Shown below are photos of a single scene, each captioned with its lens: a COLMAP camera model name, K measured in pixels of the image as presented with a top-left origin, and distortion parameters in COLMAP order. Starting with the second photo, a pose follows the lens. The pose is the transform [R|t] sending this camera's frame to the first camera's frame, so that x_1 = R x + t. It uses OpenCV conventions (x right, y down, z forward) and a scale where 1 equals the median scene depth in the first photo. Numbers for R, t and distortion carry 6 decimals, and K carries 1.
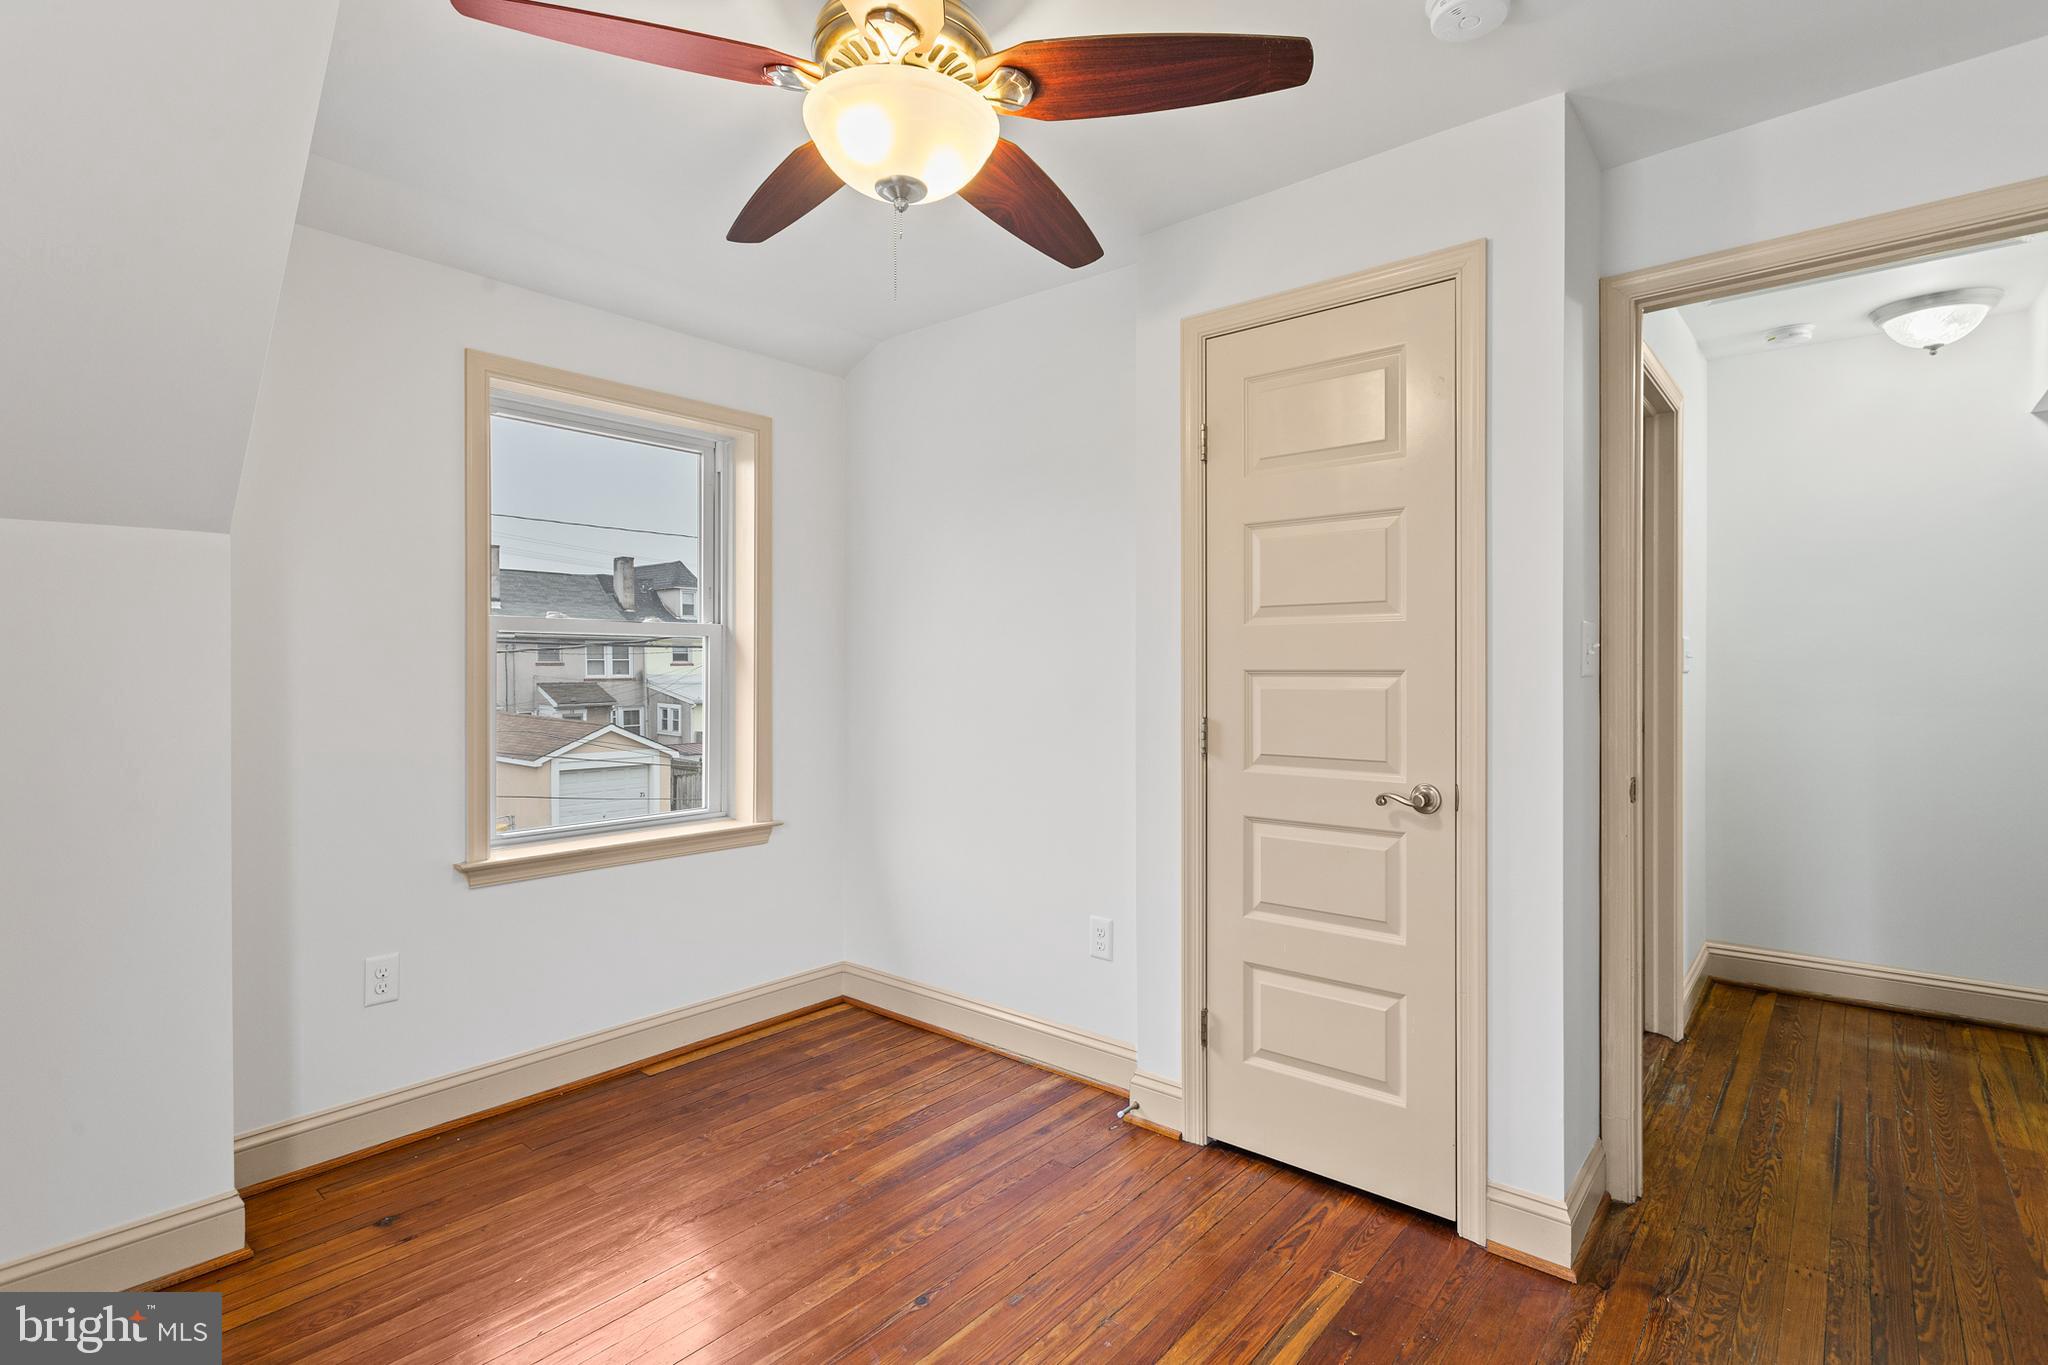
lens RADIAL K [[983.1, 0, 1023.2], [0, 983.1, 678.5], [0, 0, 1]] dist [0.000359, 0.002441]
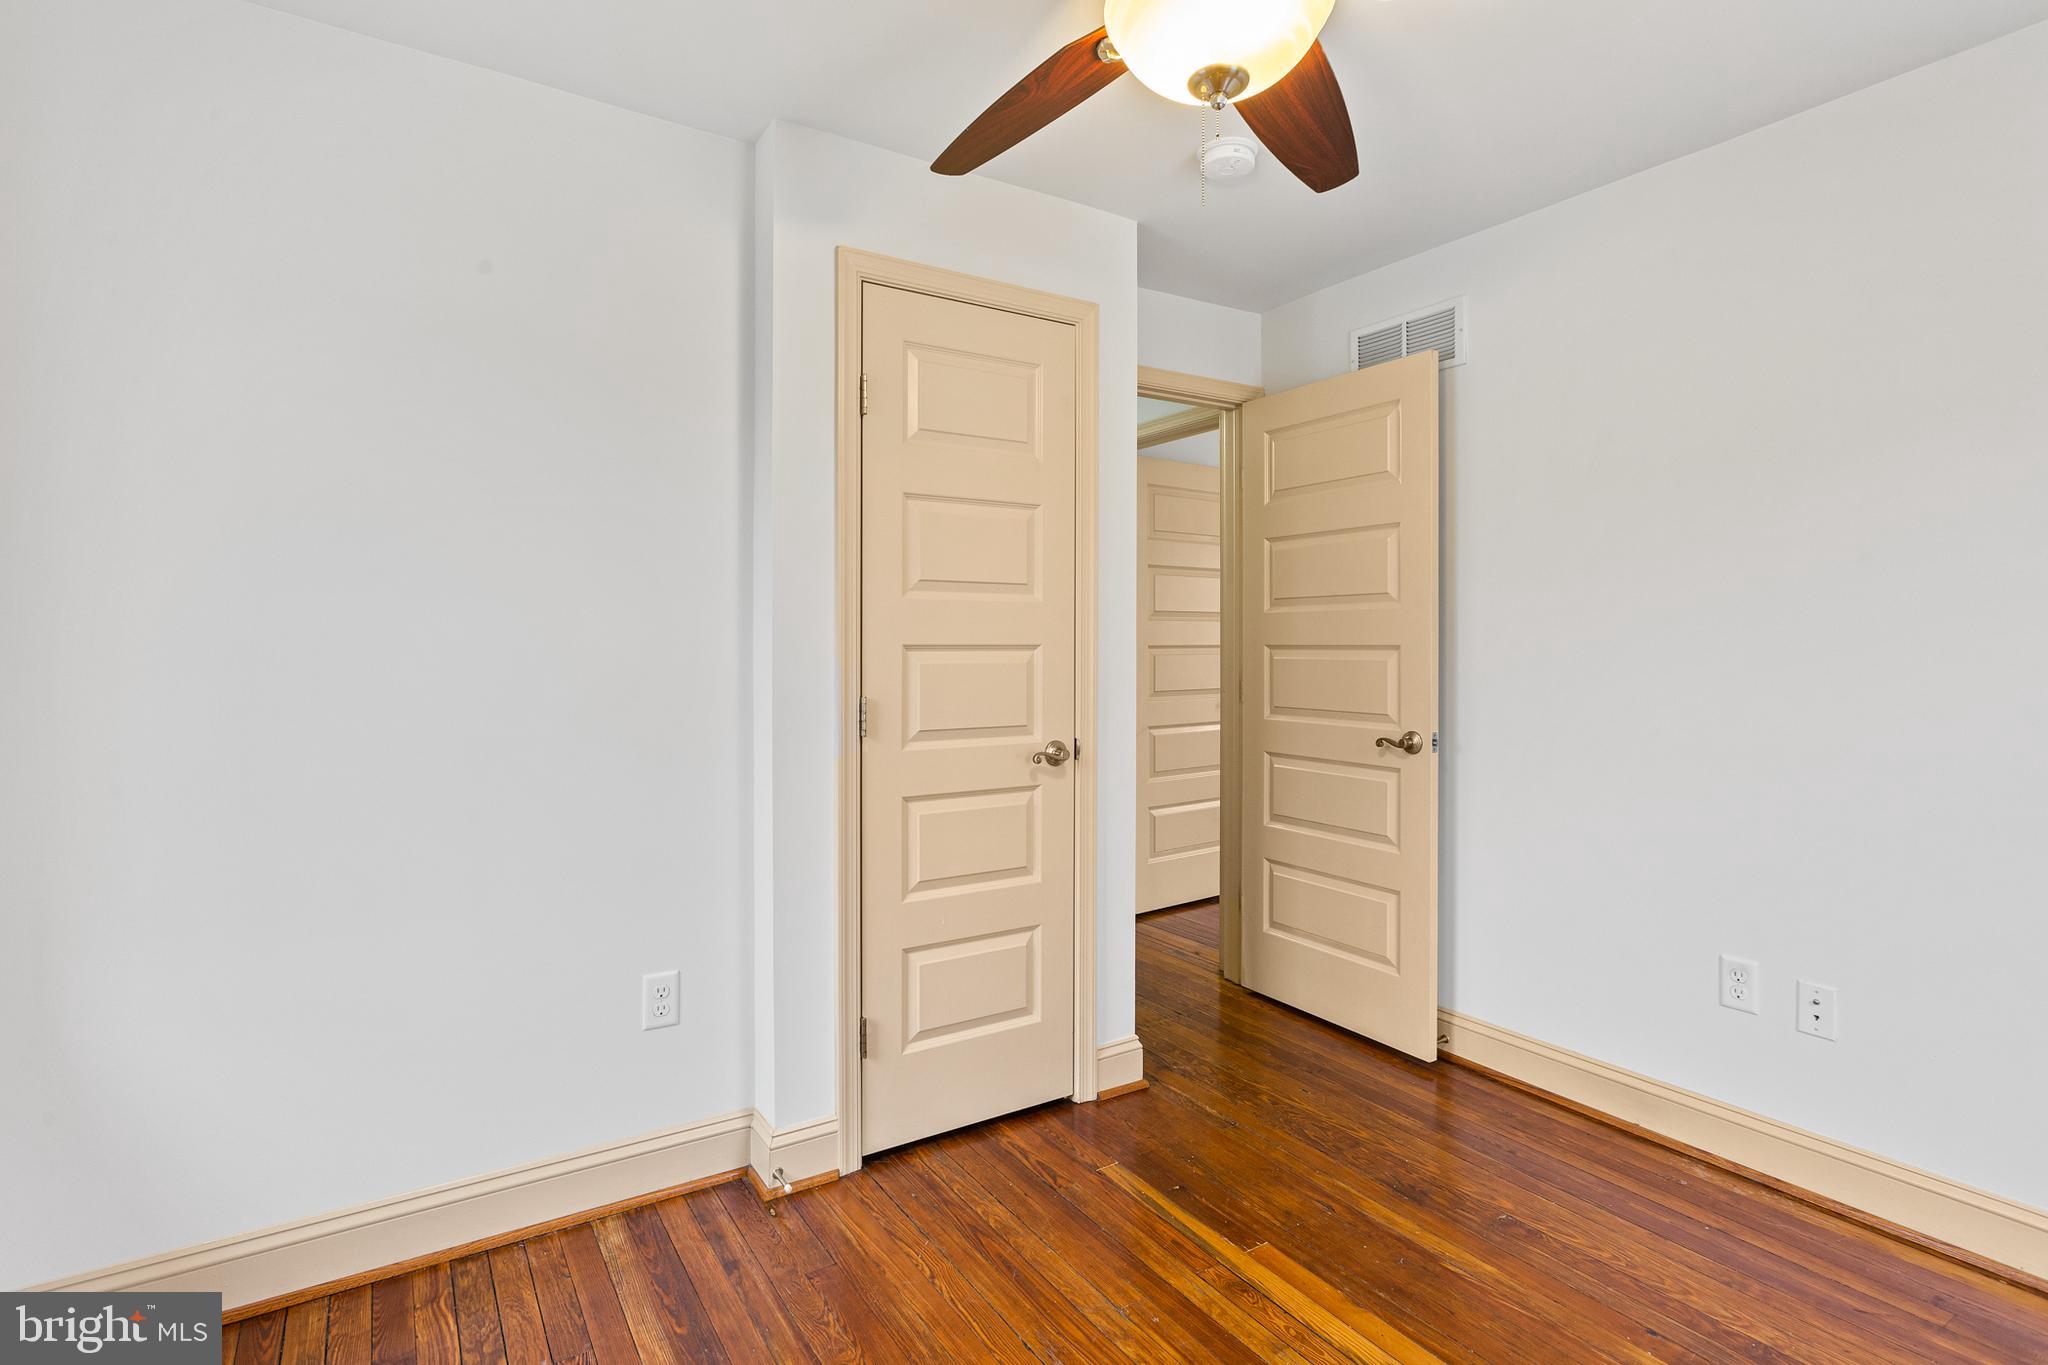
lens RADIAL K [[983.1, 0, 1018.2], [0, 983.1, 663.2], [0, 0, 1]] dist [0.000359, 0.002441]
pose [[0.312002, -0.013366, 0.949987, -0.654264], [0.011070, 0.999884, 0.010432, 0.000688], [-0.950017, 0.007261, 0.312114, 0.599501]]
